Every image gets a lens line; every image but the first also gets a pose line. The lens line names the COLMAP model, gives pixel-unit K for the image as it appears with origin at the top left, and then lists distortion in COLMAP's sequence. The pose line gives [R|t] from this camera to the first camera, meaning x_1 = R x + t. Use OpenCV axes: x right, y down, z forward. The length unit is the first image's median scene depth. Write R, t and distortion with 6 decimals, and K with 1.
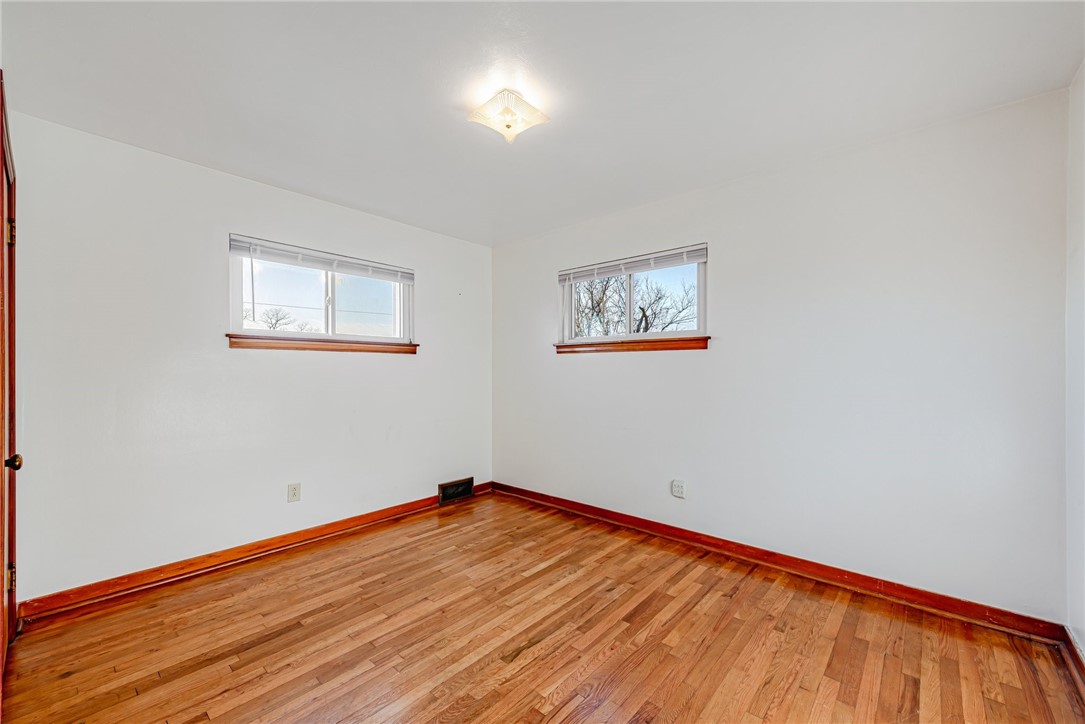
lens RADIAL K [[435.8, 0, 543.2], [0, 435.8, 374.4], [0, 0, 1]] dist [0.011894, -0.000194]
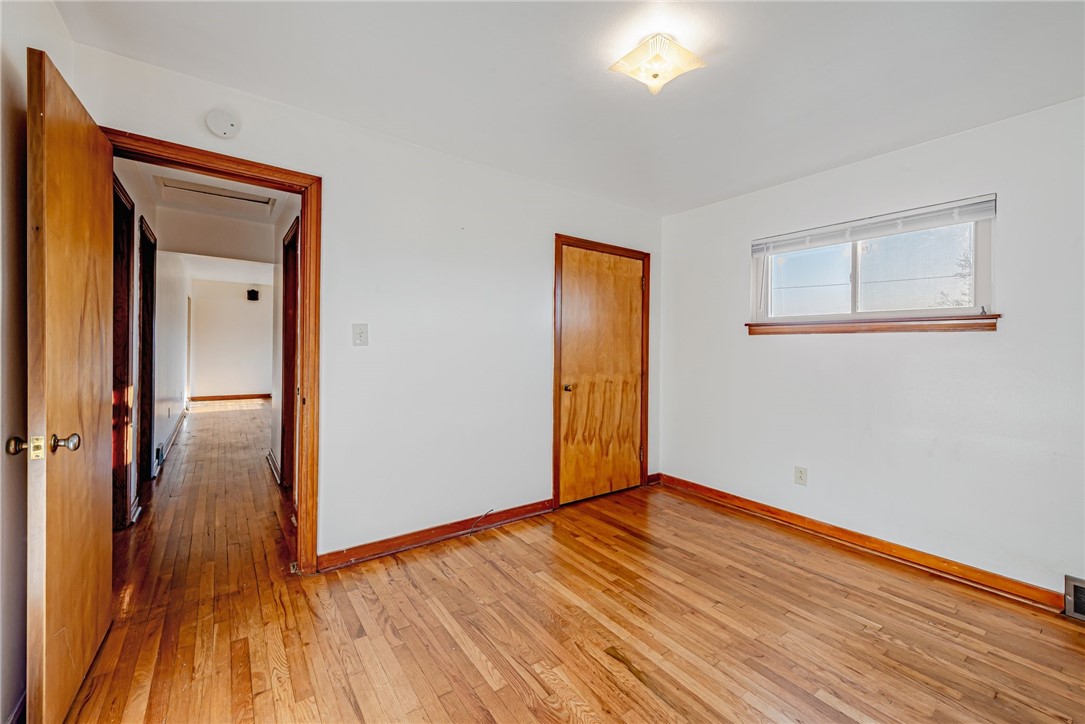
lens RADIAL K [[439.3, 0, 545.9], [0, 439.3, 354.2], [0, 0, 1]] dist [0.013292, -0.000133]
pose [[-0.218050, 0.008360, -0.975902, 0.692025], [-0.025210, 0.999581, 0.014195, -0.010888], [0.975612, 0.027698, -0.217747, 0.815103]]
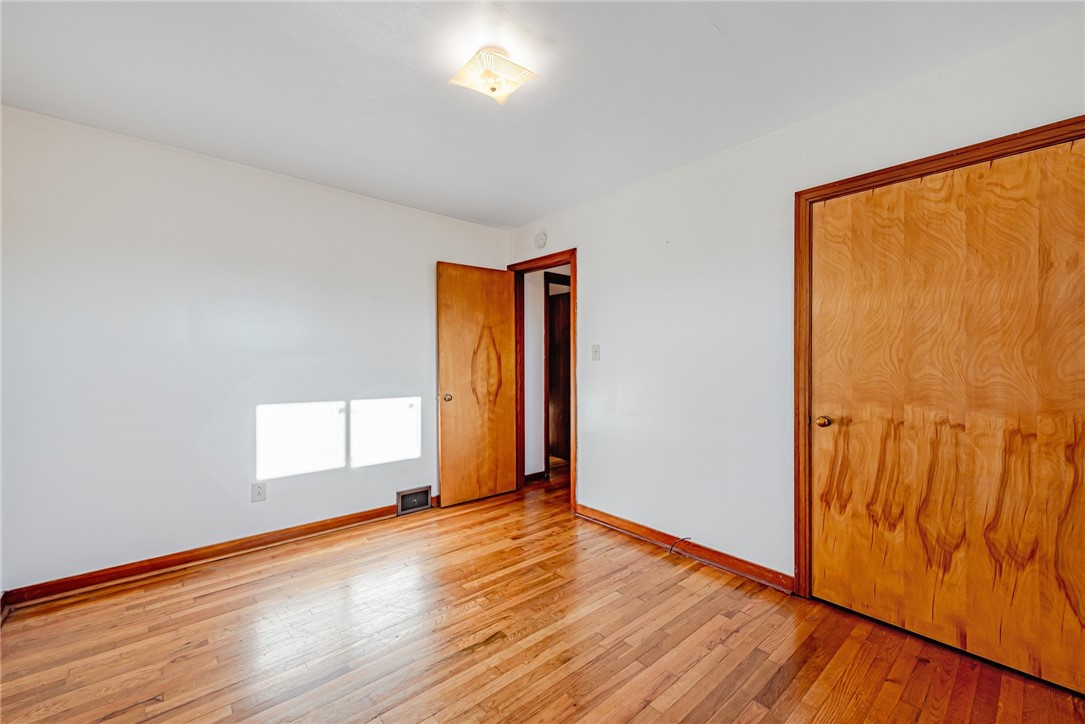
lens RADIAL K [[435.8, 0, 543.2], [0, 435.8, 374.4], [0, 0, 1]] dist [0.011894, -0.000194]
pose [[-0.990995, -0.006396, 0.133746, -0.248899], [-0.001459, 0.999315, 0.036982, -0.014172], [-0.133891, 0.036454, -0.990325, 1.555162]]
